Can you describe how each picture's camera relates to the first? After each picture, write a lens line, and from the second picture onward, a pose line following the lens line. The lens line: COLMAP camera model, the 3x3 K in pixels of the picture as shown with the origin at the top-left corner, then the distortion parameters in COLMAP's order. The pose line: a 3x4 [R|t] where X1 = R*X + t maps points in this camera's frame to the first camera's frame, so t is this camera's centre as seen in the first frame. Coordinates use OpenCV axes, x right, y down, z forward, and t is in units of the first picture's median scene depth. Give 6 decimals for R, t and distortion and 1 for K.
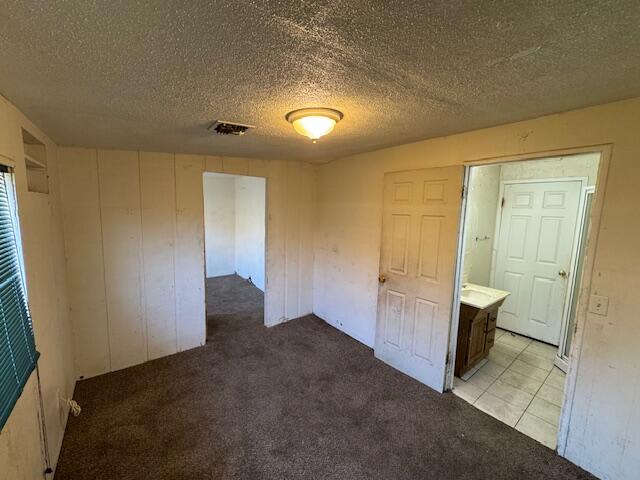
lens RADIAL K [[255.3, 0, 320.0], [0, 255.3, 240.0], [0, 0, 1]] dist [-0.001174, 0.000091]
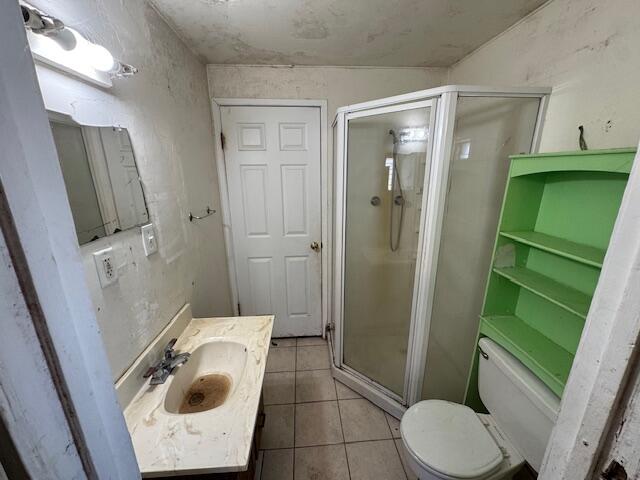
lens RADIAL K [[255.3, 0, 320.0], [0, 255.3, 240.0], [0, 0, 1]] dist [-0.001174, 0.000091]
pose [[0.549583, -0.247780, 0.797849, 0.367852], [0.117347, 0.968433, 0.219924, -0.038587], [-0.827156, -0.027241, 0.561311, 0.554223]]
